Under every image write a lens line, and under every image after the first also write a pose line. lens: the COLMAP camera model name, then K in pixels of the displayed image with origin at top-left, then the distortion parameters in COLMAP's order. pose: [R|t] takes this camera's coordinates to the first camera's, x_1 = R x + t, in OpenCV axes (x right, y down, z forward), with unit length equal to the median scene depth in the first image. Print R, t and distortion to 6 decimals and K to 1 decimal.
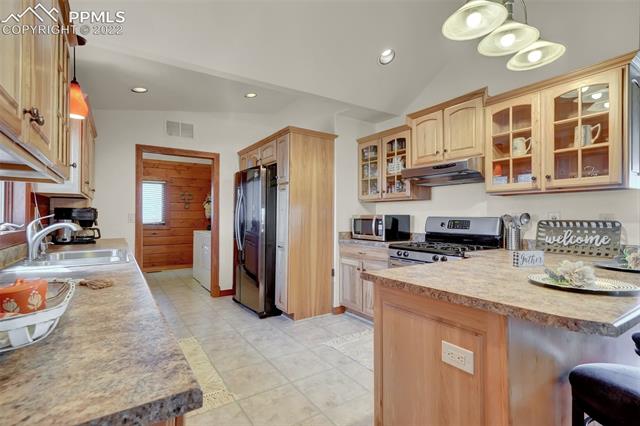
lens RADIAL K [[313.4, 0, 320.3], [0, 313.4, 212.9], [0, 0, 1]] dist [-0.001344, -0.000141]
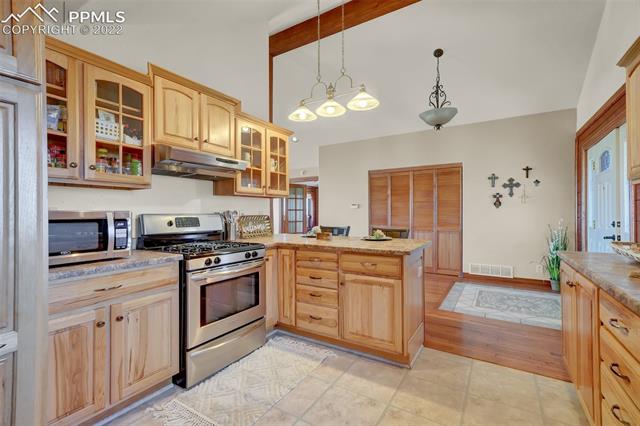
lens RADIAL K [[284.2, 0, 318.8], [0, 284.2, 211.6], [0, 0, 1]] dist [-0.002186, -0.000047]
pose [[-0.413564, 0.005577, 0.910458, -0.448700], [-0.000902, 0.999978, -0.006535, 0.010986], [-0.910475, -0.003524, -0.413550, 0.961524]]
